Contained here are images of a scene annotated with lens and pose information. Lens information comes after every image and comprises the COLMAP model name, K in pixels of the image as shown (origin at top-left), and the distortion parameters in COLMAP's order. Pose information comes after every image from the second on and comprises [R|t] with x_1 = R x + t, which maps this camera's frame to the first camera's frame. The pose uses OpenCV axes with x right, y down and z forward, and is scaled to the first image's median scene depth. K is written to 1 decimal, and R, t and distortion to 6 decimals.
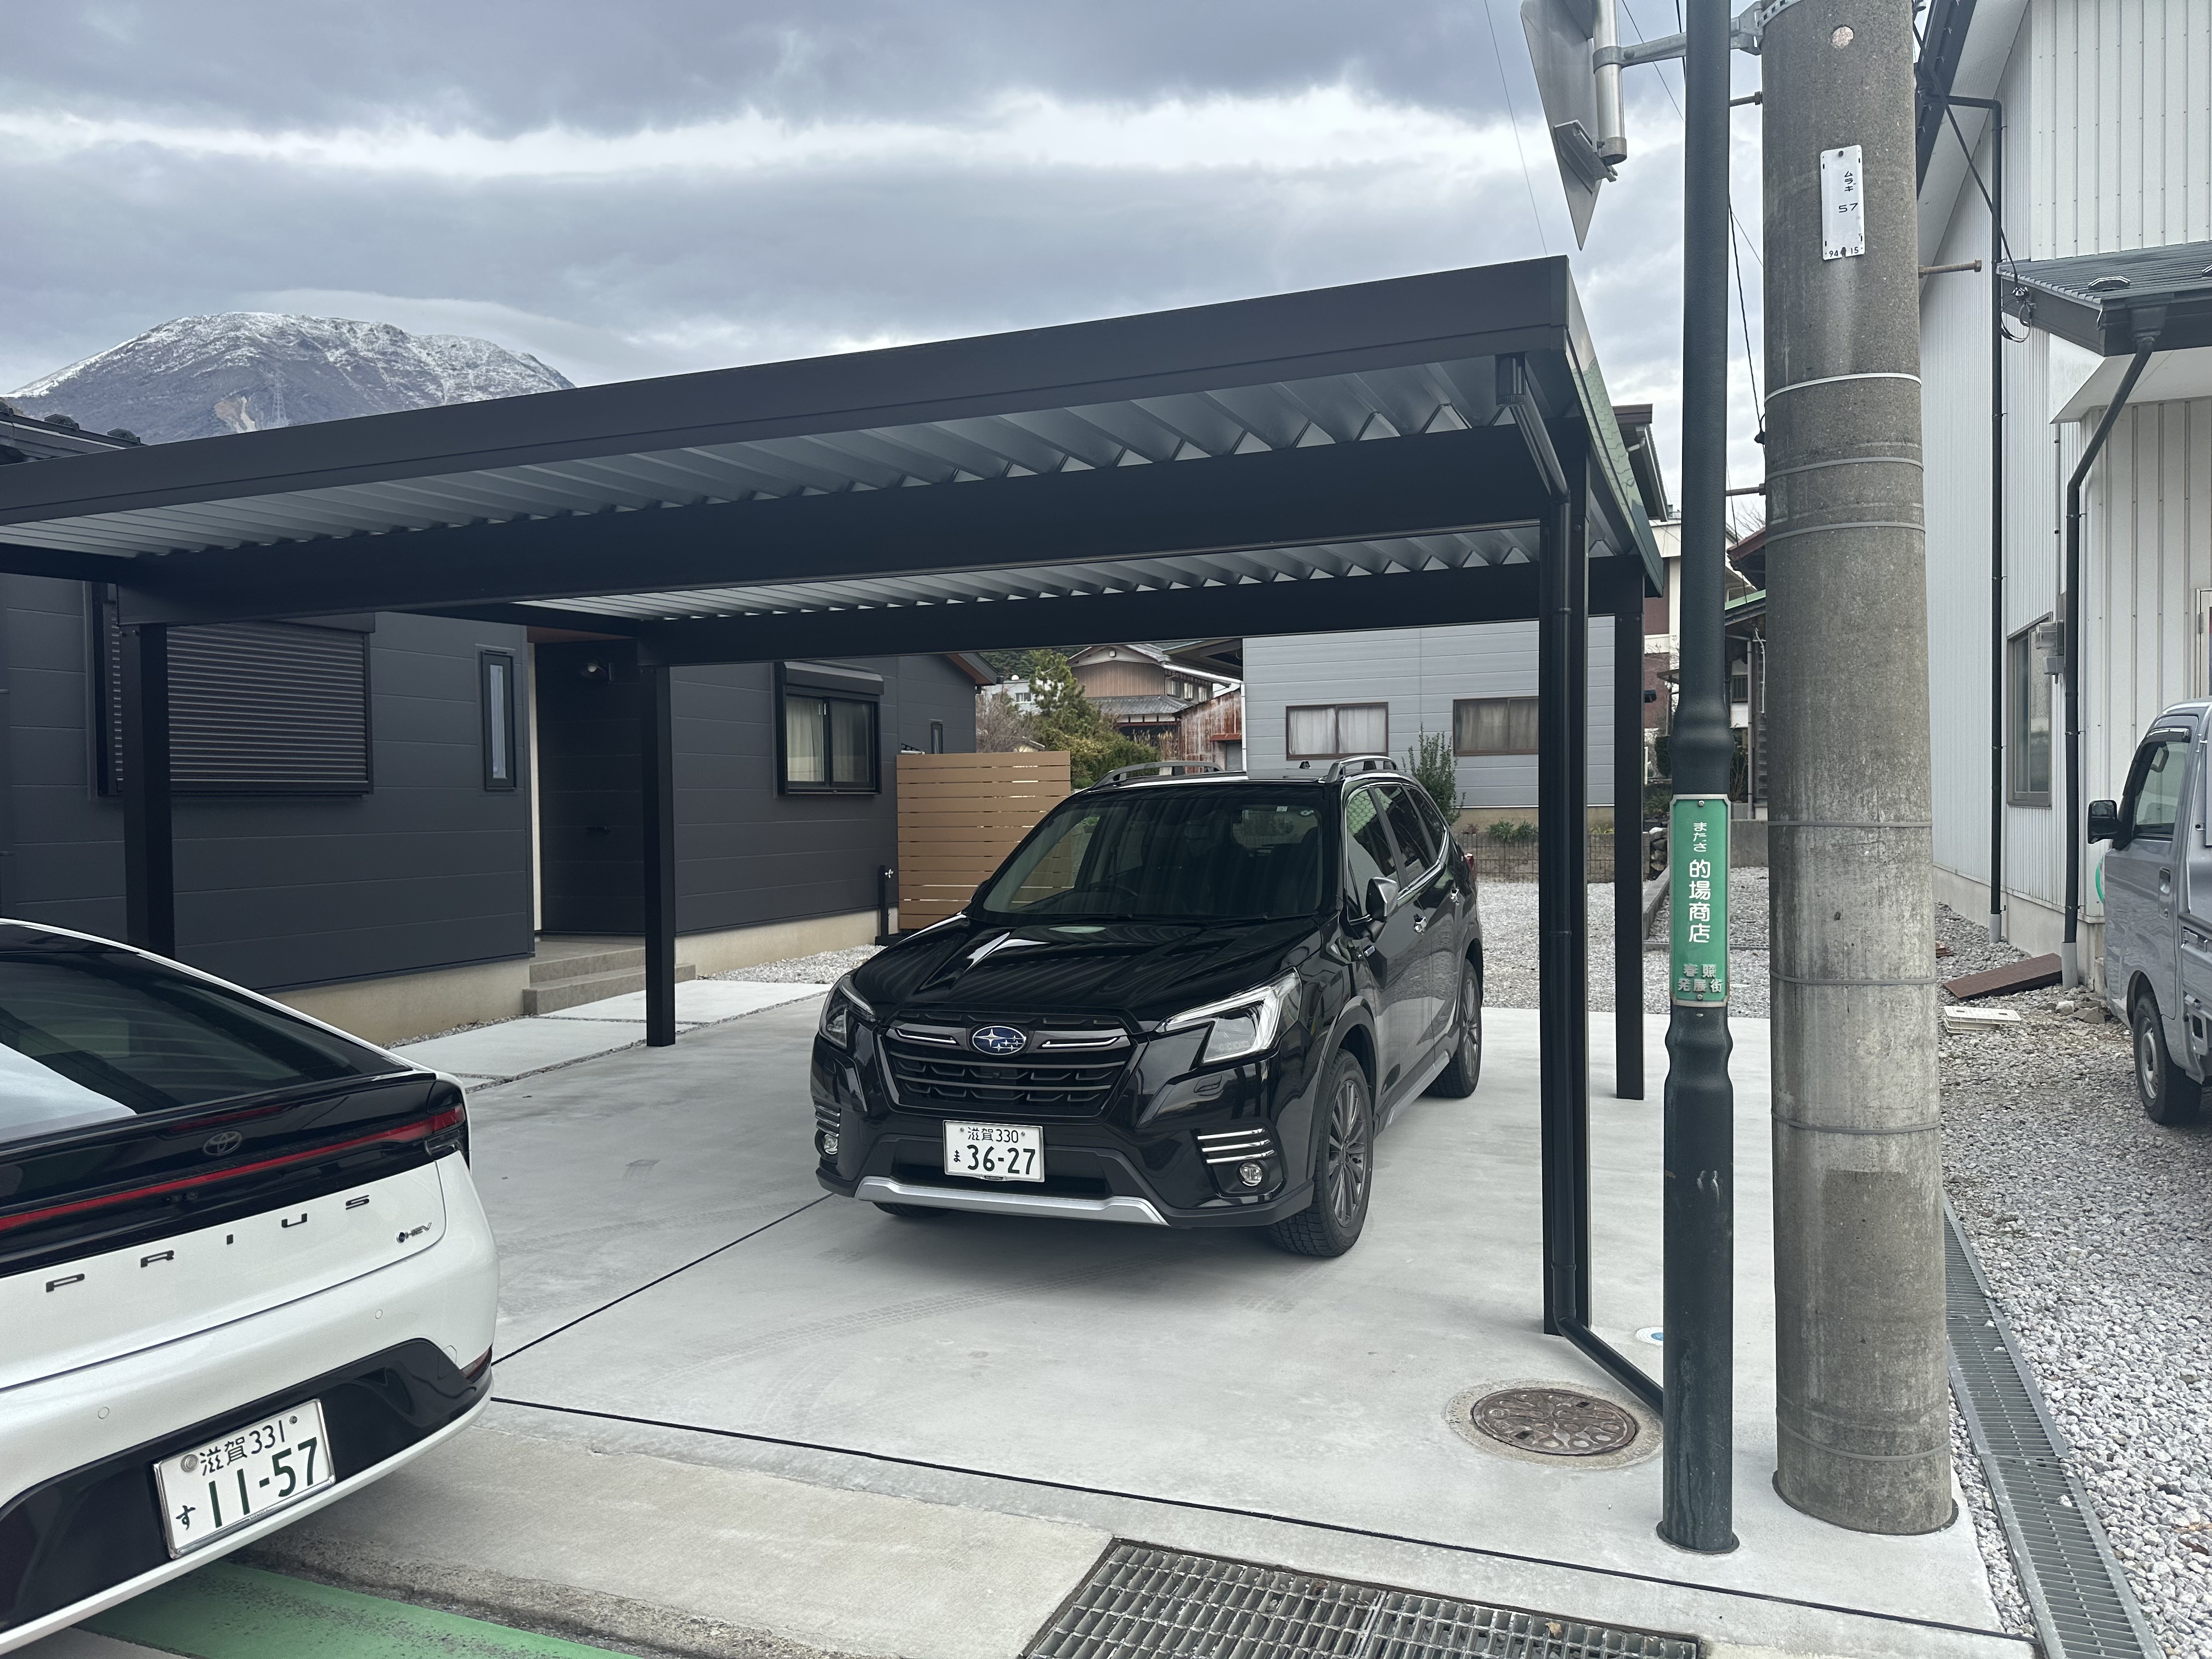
lens RADIAL K [[1563.7, 0, 1115.3], [0, 1563.7, 847.7], [0, 0, 1]] dist [0.048445, -0.057378]
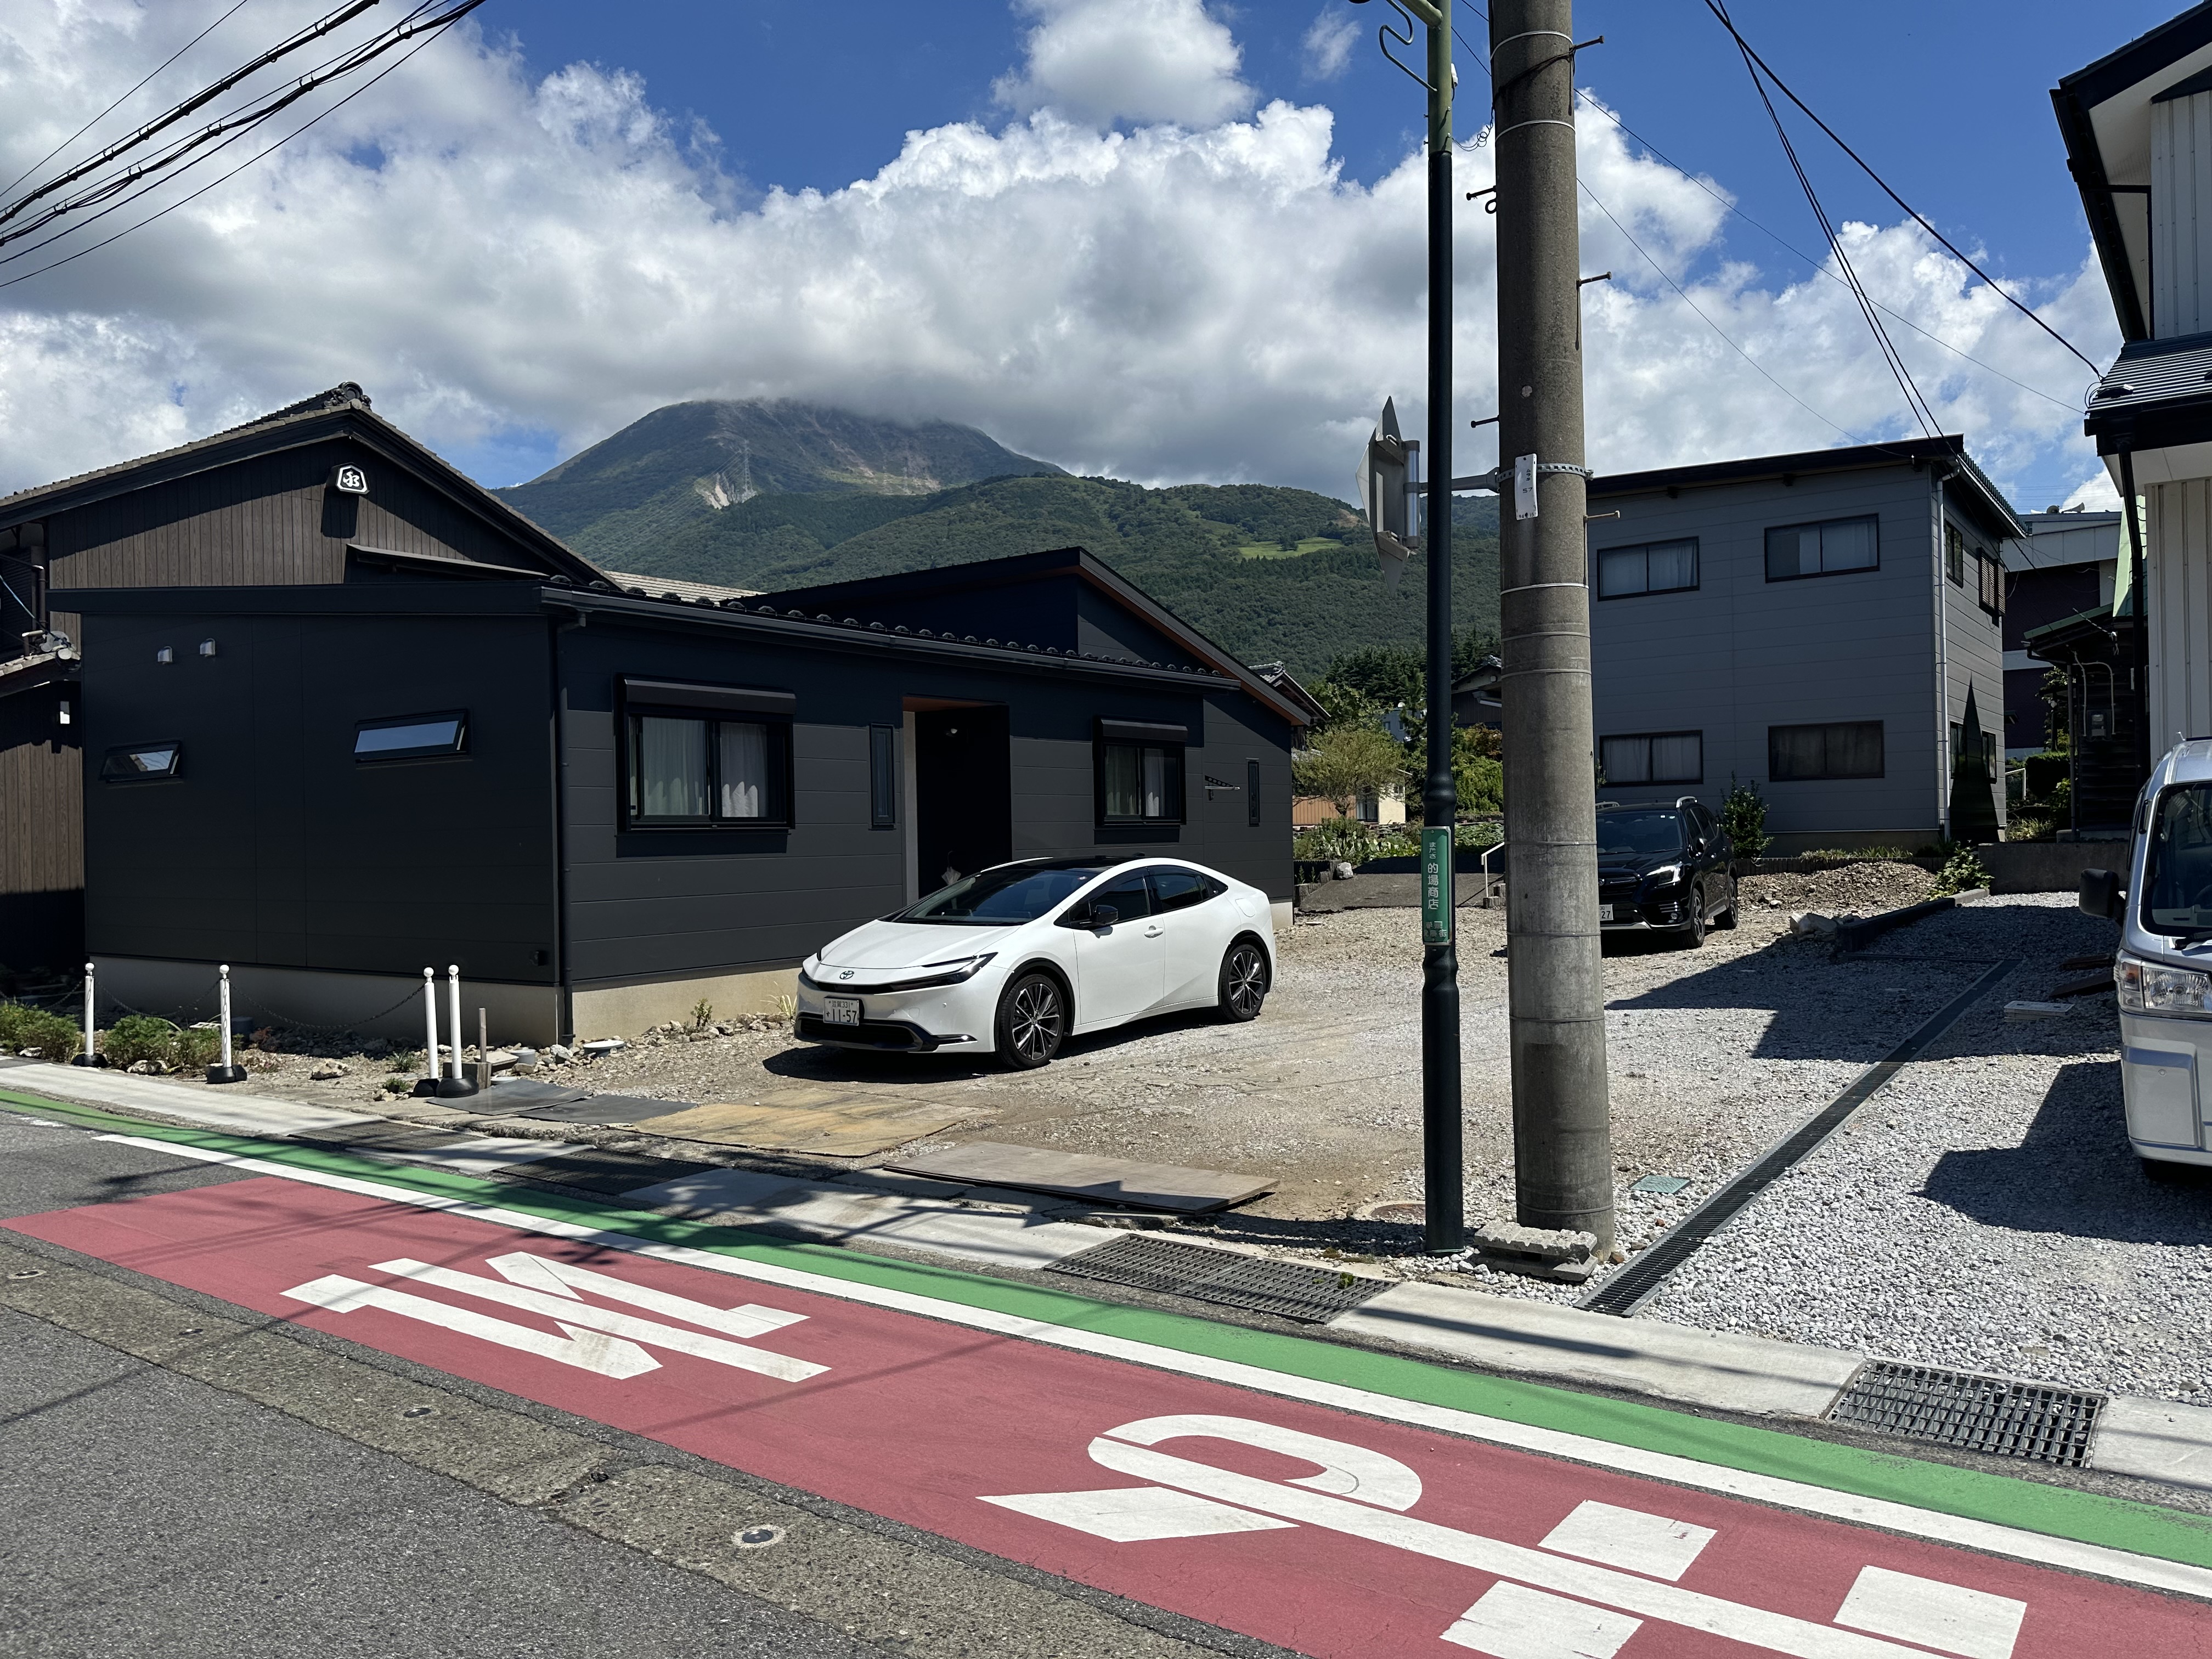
lens RADIAL K [[1563.7, 0, 1119.0], [0, 1563.7, 871.6], [0, 0, 1]] dist [0.048445, -0.057378]
pose [[0.967792, -0.002676, -0.251736, 0.064440], [0.002065, 0.999994, -0.002694, 0.002855], [0.251741, 0.002087, 0.967792, -0.110645]]
